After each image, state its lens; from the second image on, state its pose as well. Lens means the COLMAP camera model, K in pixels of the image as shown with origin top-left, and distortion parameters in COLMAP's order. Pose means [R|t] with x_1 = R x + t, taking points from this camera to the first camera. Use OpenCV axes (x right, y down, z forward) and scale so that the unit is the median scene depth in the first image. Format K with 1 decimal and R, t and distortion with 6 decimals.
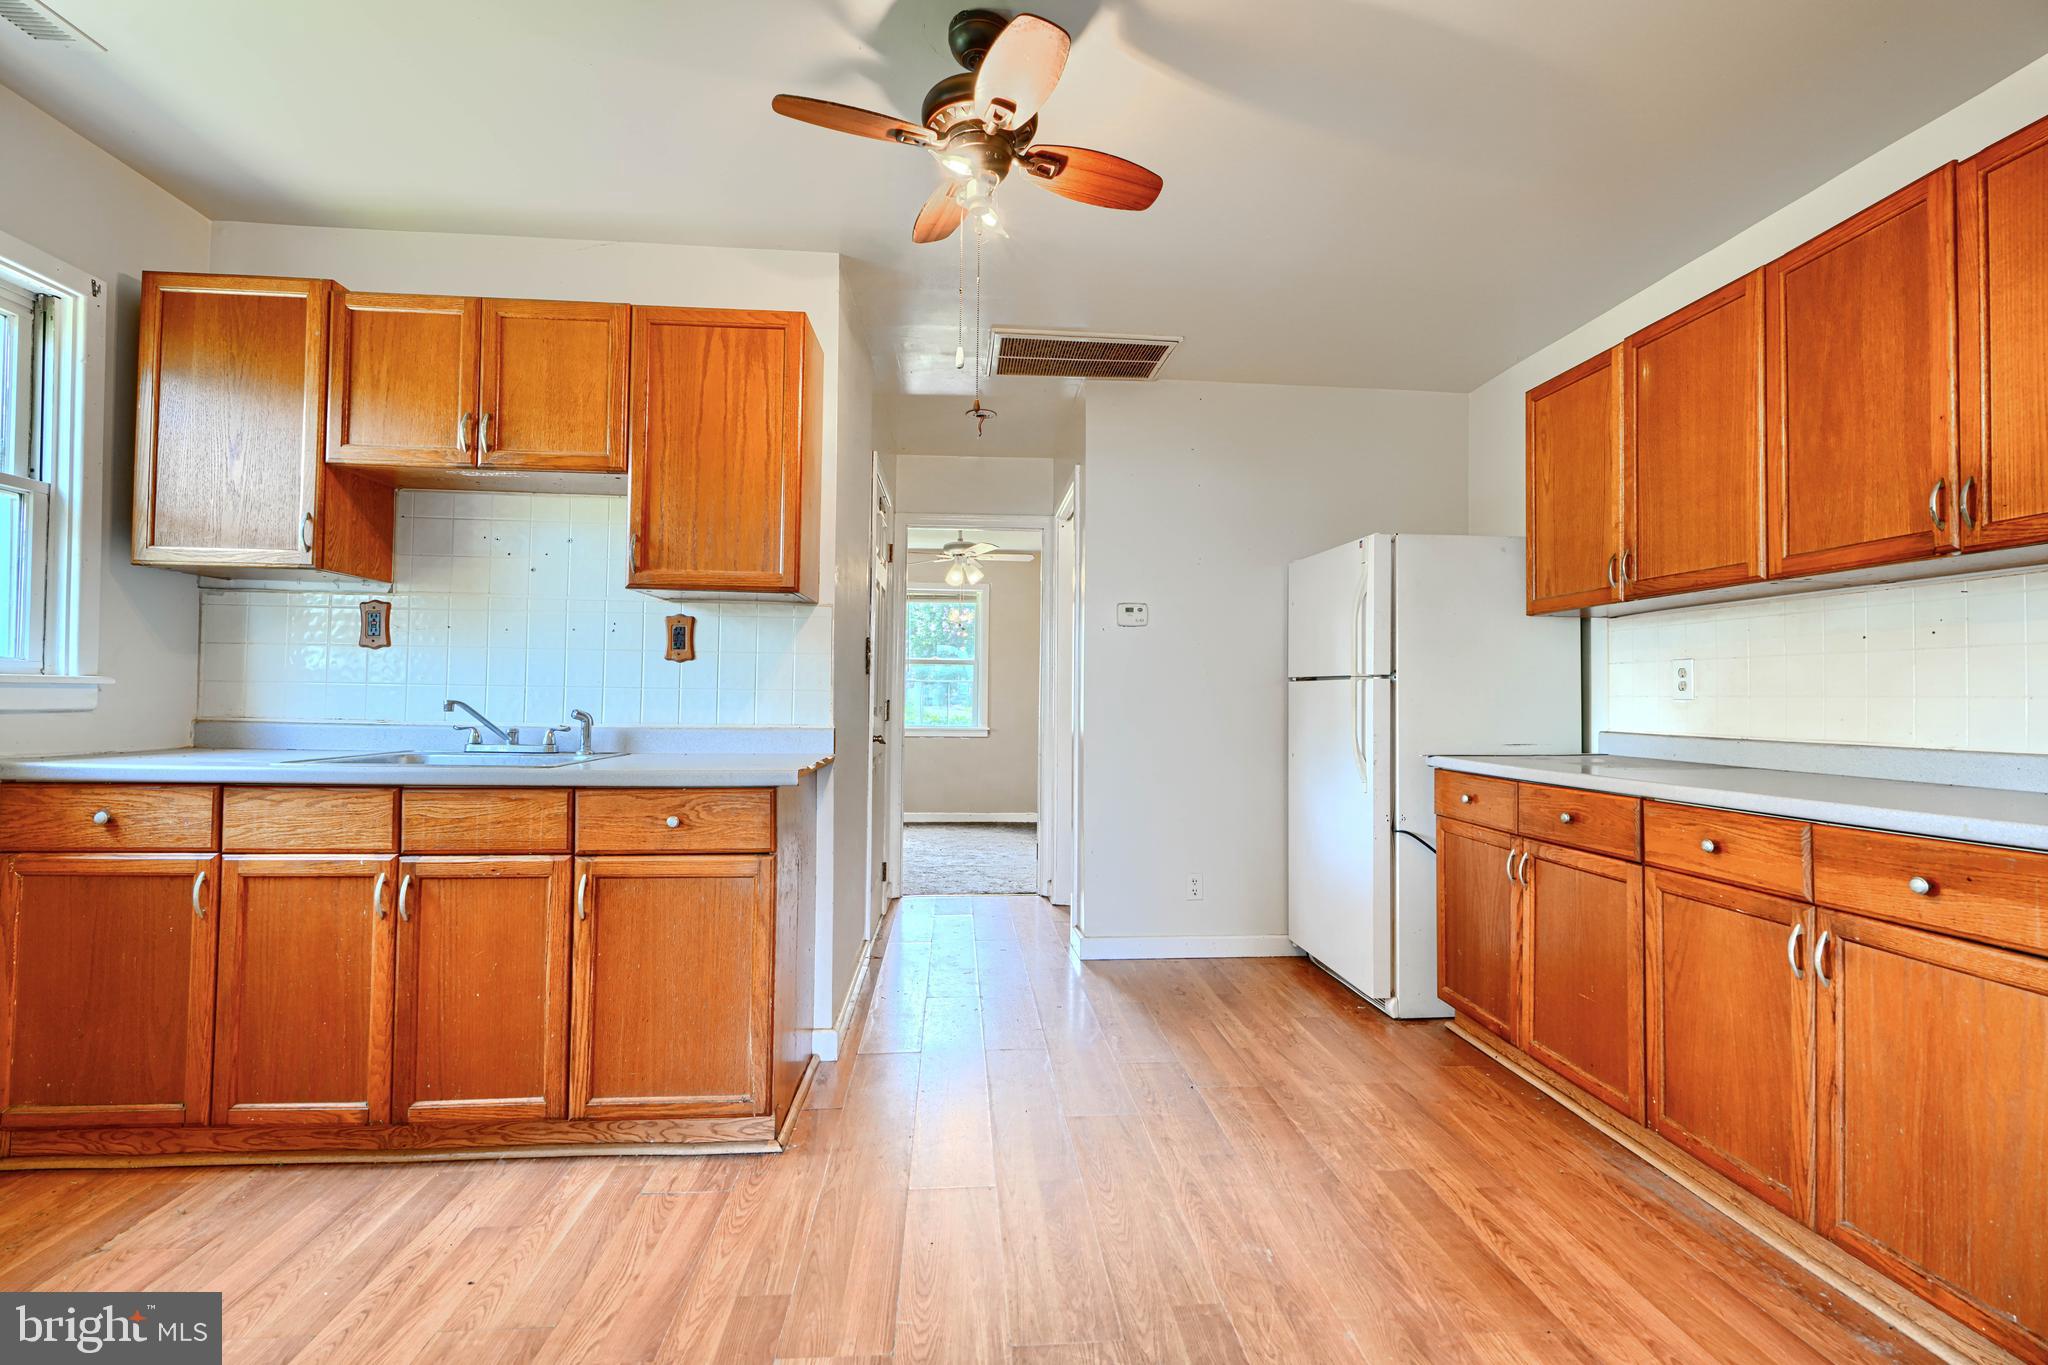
lens RADIAL K [[934.5, 0, 1026.9], [0, 934.5, 677.6], [0, 0, 1]] dist [0.008729, -0.000122]
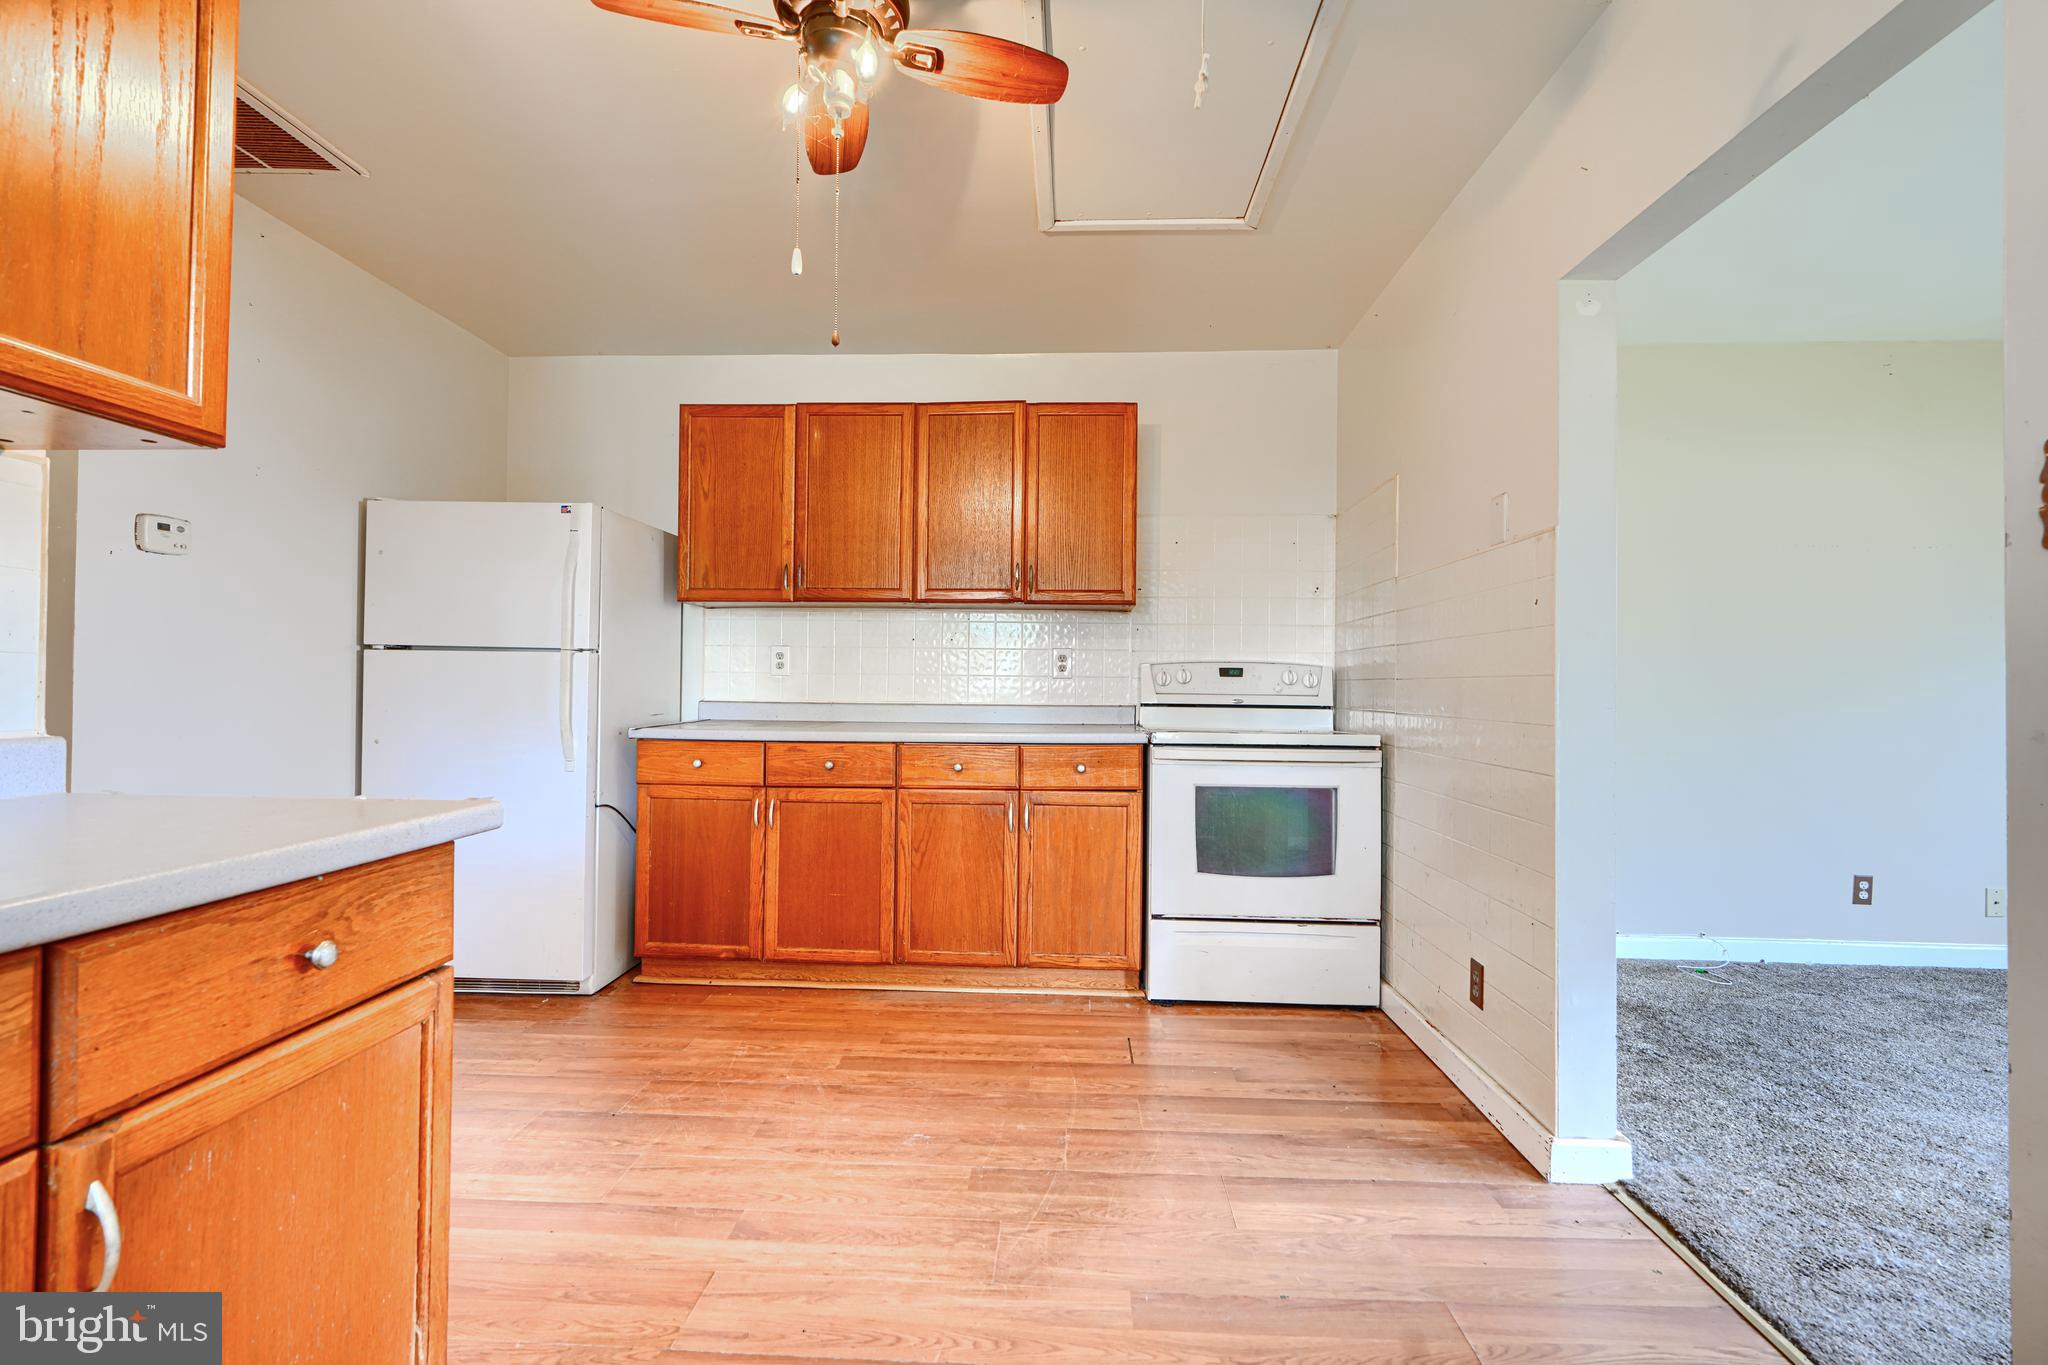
lens RADIAL K [[934.5, 0, 1027.5], [0, 934.5, 681.2], [0, 0, 1]] dist [0.008729, -0.000122]
pose [[0.119813, -0.005437, 0.992782, -0.687729], [-0.031884, 0.999448, 0.009322, 0.009124], [-0.992284, -0.032770, 0.119574, 0.549772]]
